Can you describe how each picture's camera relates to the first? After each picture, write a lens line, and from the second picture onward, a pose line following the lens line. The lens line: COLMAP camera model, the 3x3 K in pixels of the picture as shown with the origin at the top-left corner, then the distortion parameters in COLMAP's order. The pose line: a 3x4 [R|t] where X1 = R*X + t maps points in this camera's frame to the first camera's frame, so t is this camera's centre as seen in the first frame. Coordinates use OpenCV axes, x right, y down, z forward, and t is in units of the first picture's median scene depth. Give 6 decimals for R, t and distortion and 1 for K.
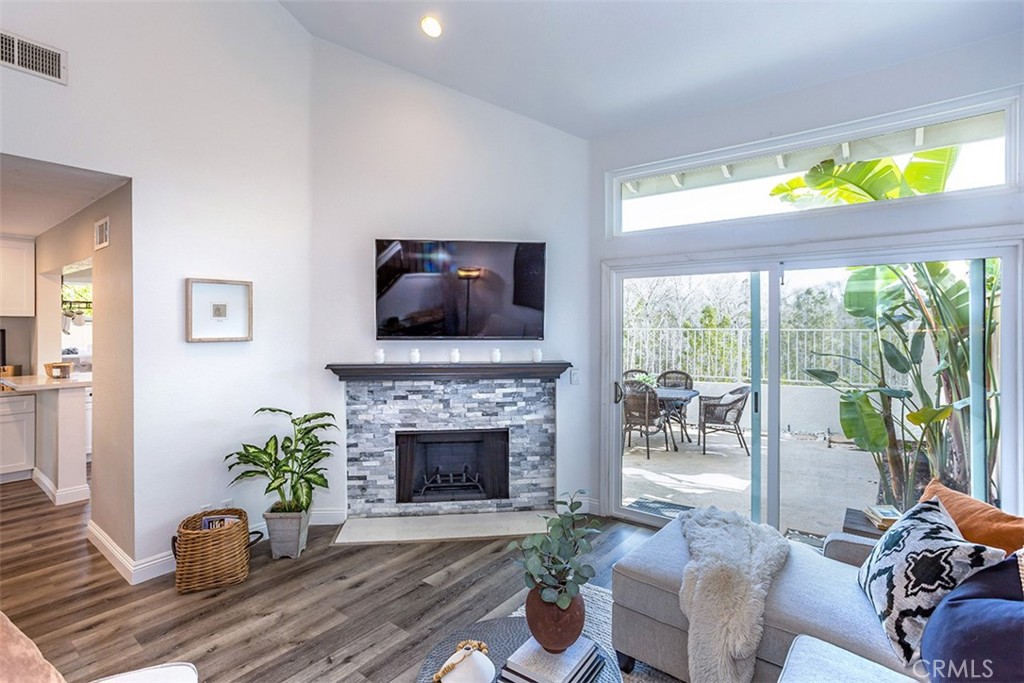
lens RADIAL K [[491.3, 0, 504.0], [0, 491.3, 333.2], [0, 0, 1]] dist [-0.005923, 0.003752]
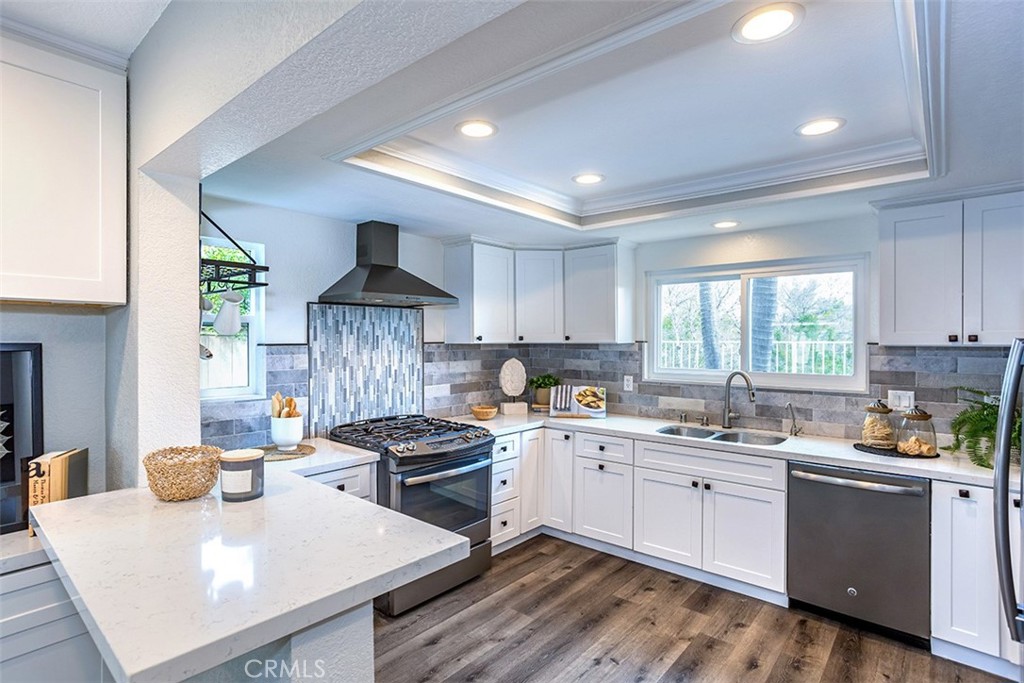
lens RADIAL K [[491.3, 0, 513.3], [0, 491.3, 344.6], [0, 0, 1]] dist [-0.005923, 0.003752]
pose [[0.996778, 0.000417, -0.080203, -0.683047], [-0.000432, 1.000000, -0.000181, -0.006173], [0.080203, 0.000215, 0.996779, 0.703258]]
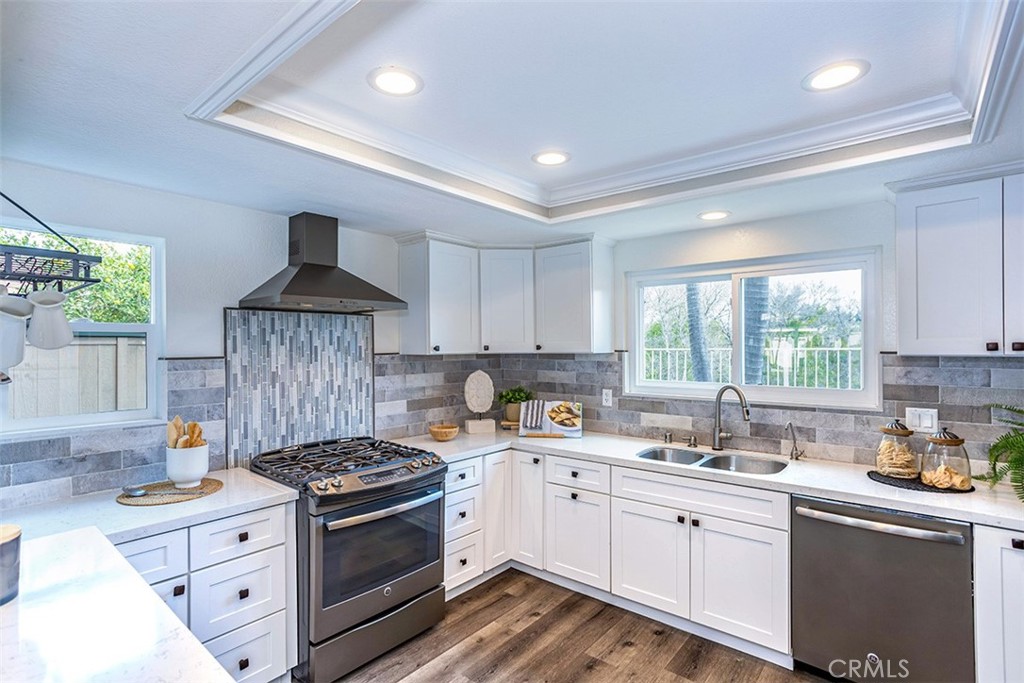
lens RADIAL K [[491.3, 0, 513.1], [0, 491.3, 350.4], [0, 0, 1]] dist [-0.005923, 0.003752]
pose [[0.998139, -0.006271, -0.060655, -0.650858], [0.006076, 0.999976, -0.003404, -0.010558], [0.060675, 0.003030, 0.998153, 0.802438]]
